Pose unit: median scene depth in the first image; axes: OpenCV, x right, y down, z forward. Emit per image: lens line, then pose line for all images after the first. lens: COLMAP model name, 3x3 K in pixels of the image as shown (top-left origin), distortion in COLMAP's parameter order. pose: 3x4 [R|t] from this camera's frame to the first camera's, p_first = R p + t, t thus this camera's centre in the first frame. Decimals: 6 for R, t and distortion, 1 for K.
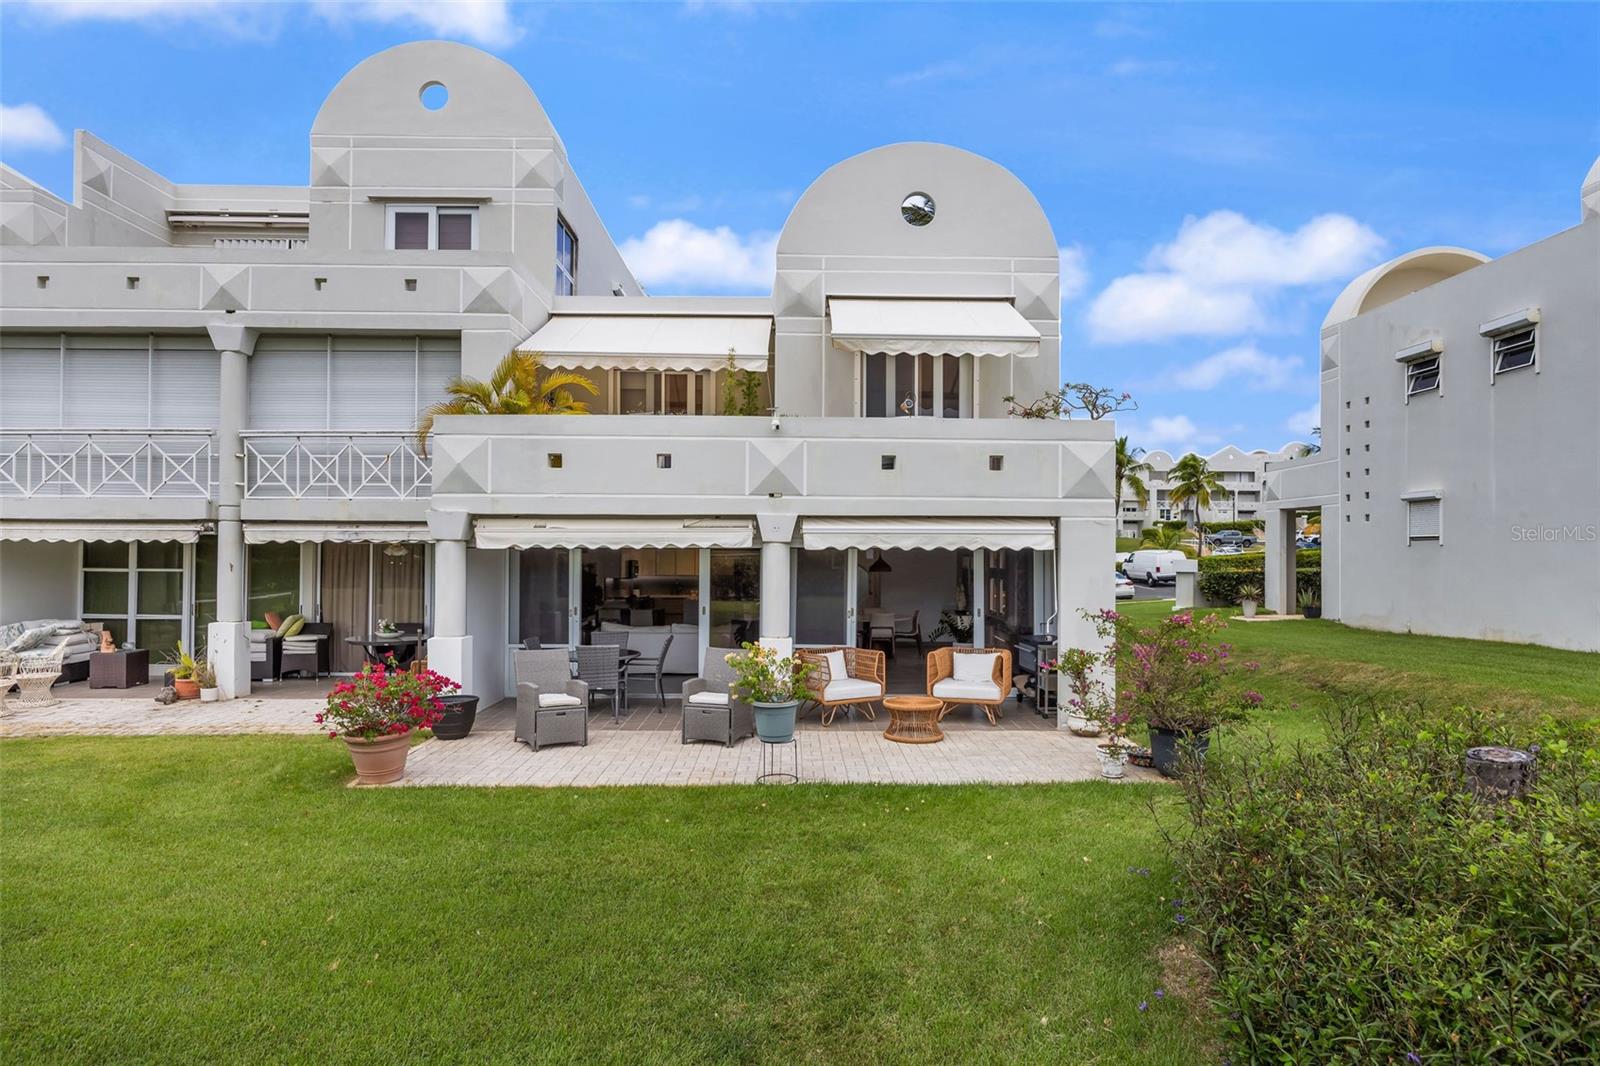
lens RADIAL K [[890.7, 0, 802.3], [0, 890.7, 525.0], [0, 0, 1]] dist [0.001327, 0.000353]
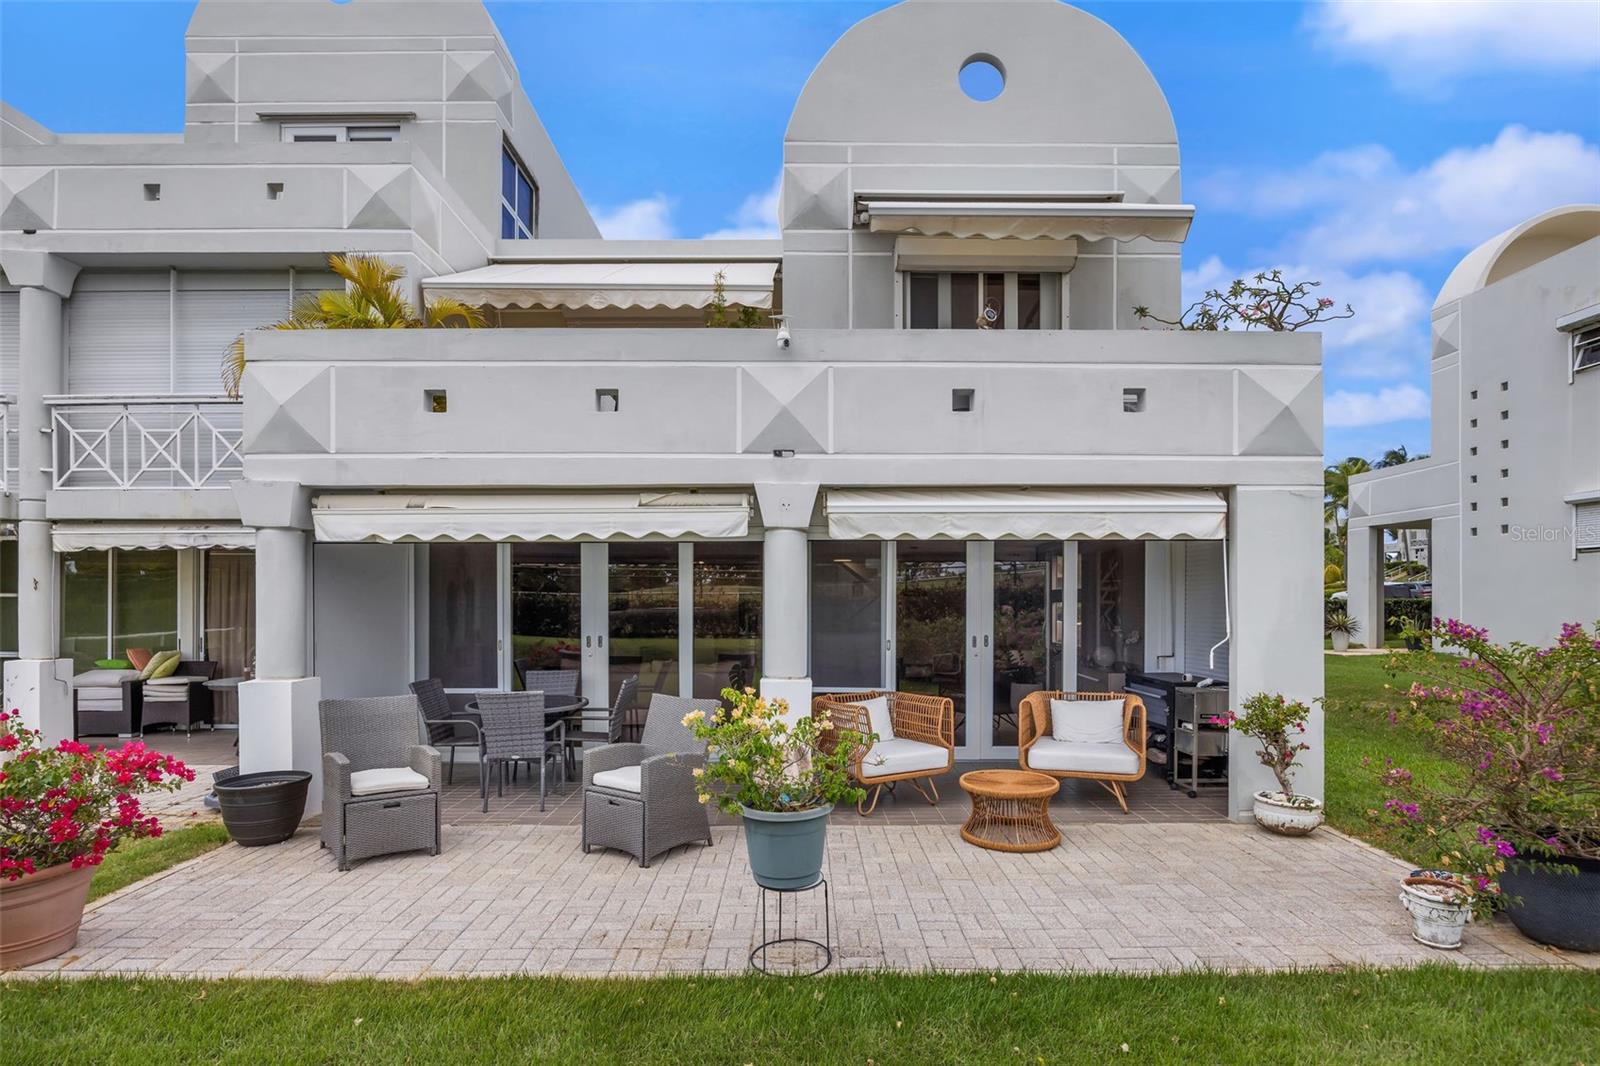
lens RADIAL K [[846.3, 0, 799.8], [0, 846.3, 593.4], [0, 0, 1]] dist [0.001267, 0.000028]
pose [[0.999902, -0.005399, -0.012952, -0.010870], [0.005752, 0.999609, 0.027346, 0.046037], [0.012799, -0.027418, 0.999542, 0.369458]]
